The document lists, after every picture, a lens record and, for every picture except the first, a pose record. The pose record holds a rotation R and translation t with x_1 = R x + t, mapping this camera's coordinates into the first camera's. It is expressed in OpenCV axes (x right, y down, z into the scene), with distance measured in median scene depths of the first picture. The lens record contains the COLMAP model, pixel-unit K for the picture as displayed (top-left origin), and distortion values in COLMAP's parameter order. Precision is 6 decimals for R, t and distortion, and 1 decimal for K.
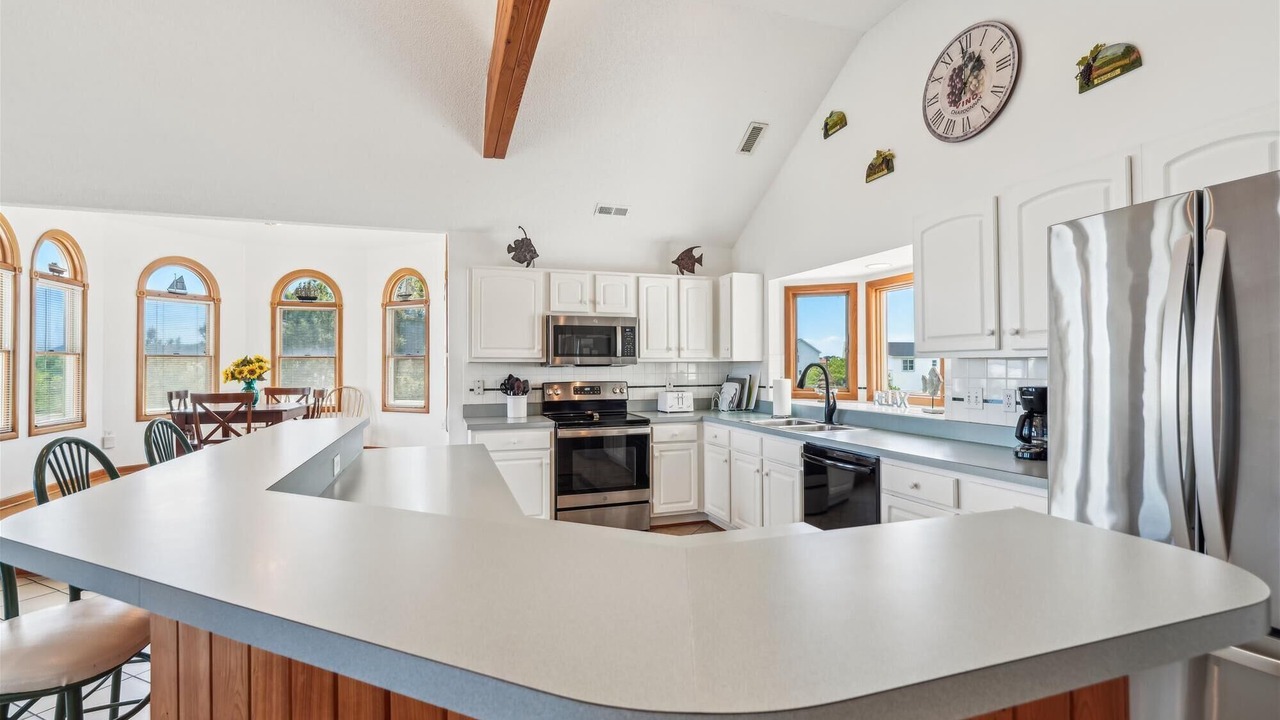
lens RADIAL K [[585.6, 0, 640.0], [0, 585.6, 360.0], [0, 0, 1]] dist [0.000087, -0.000023]
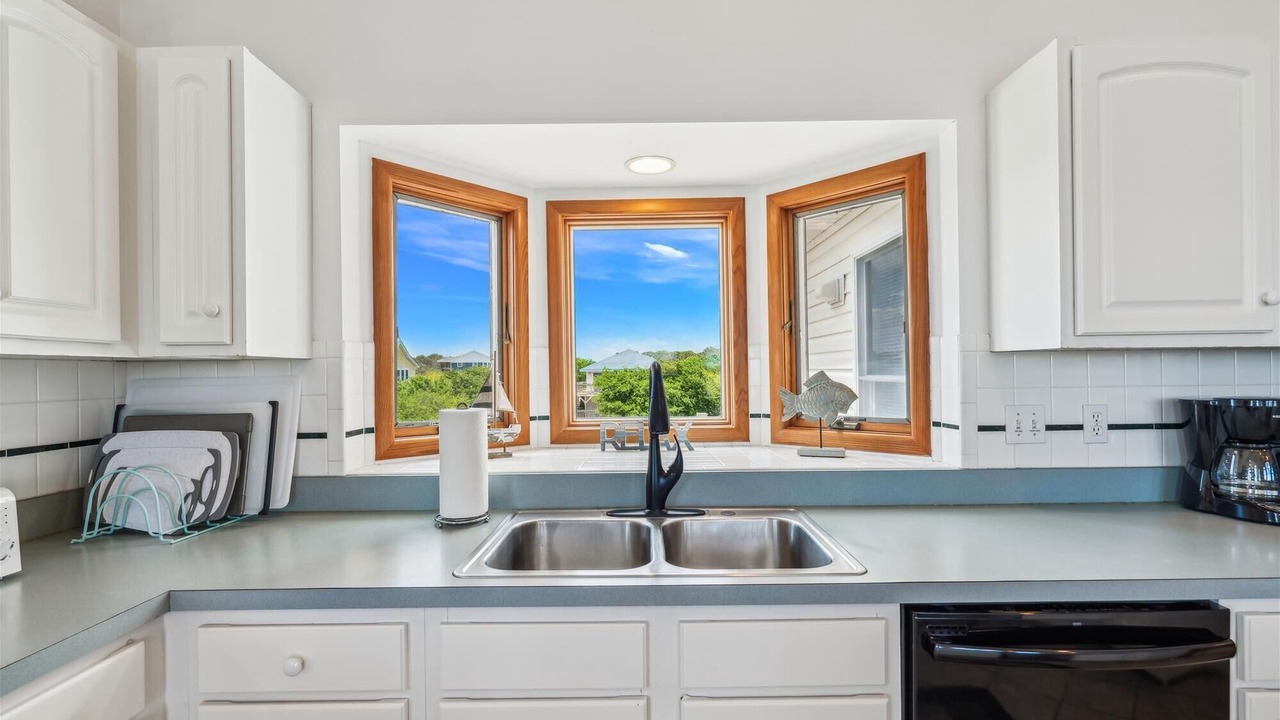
lens RADIAL K [[602.0, 0, 655.2], [0, 602.0, 369.5], [0, 0, 1]] dist [0.001560, 0.000279]
pose [[0.330570, 0.005074, 0.943768, -0.055158], [-0.000323, 0.999986, -0.005263, 0.010418], [-0.943782, 0.001435, 0.330567, 0.742464]]
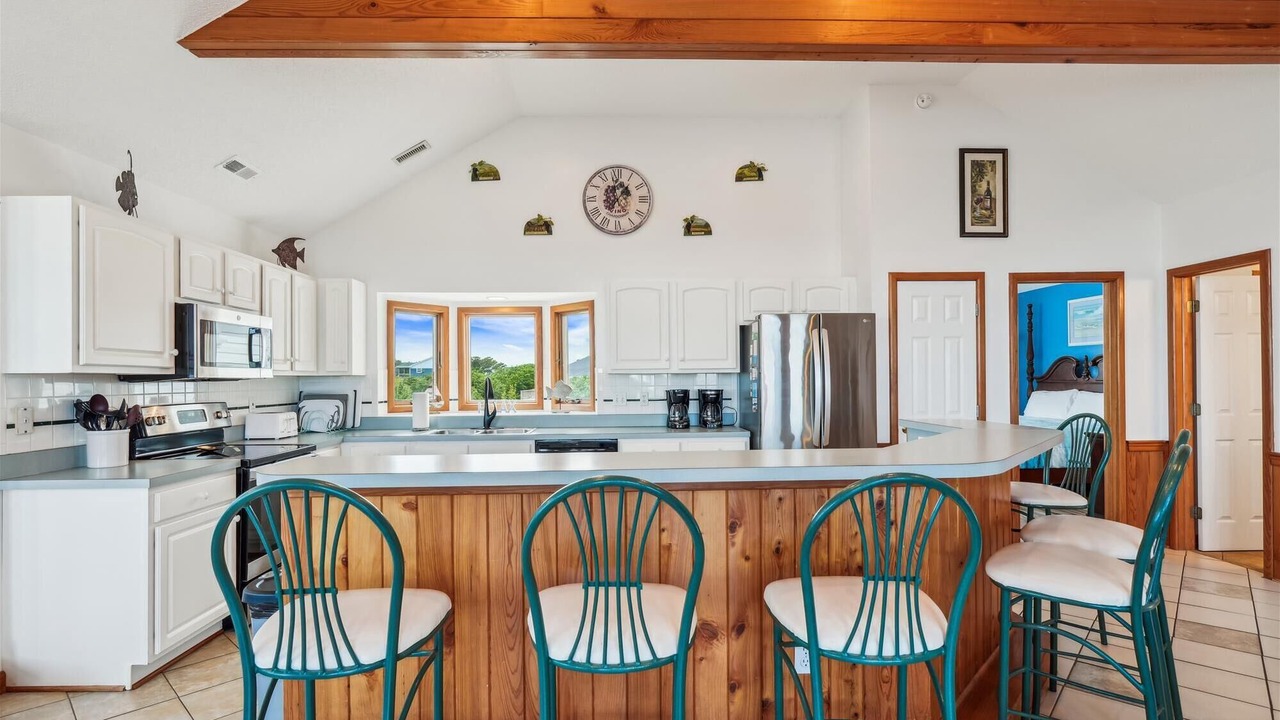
lens RADIAL K [[604.8, 0, 642.3], [0, 604.8, 374.6], [0, 0, 1]] dist [0.000094, -0.000042]
pose [[0.293055, 0.009386, 0.956050, -0.635902], [-0.004086, 0.999955, -0.008565, 0.007499], [-0.956087, -0.001397, 0.293080, 0.301298]]
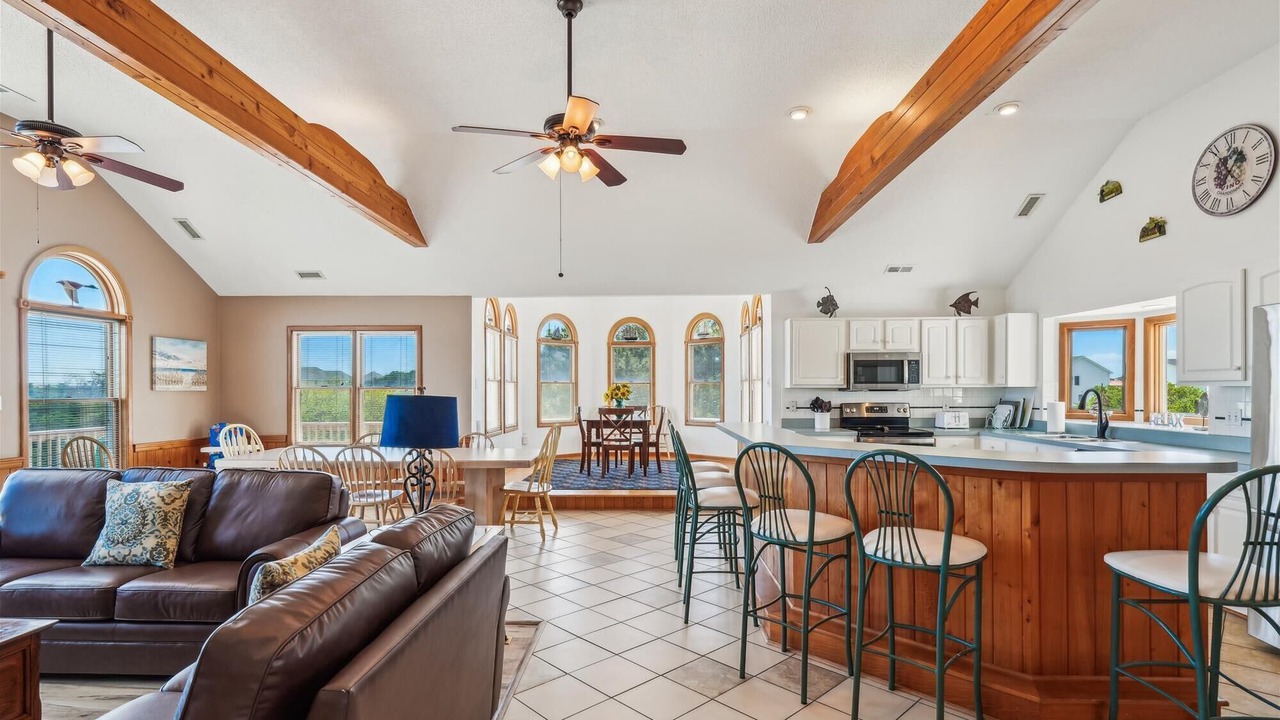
lens RADIAL K [[615.4, 0, 620.5], [0, 615.4, 394.7], [0, 0, 1]] dist [-0.000237, -0.000429]
pose [[0.930000, 0.004751, -0.367529, -0.121616], [0.002493, 0.999812, 0.019234, -0.008889], [0.367551, -0.018804, 0.929813, -0.489367]]
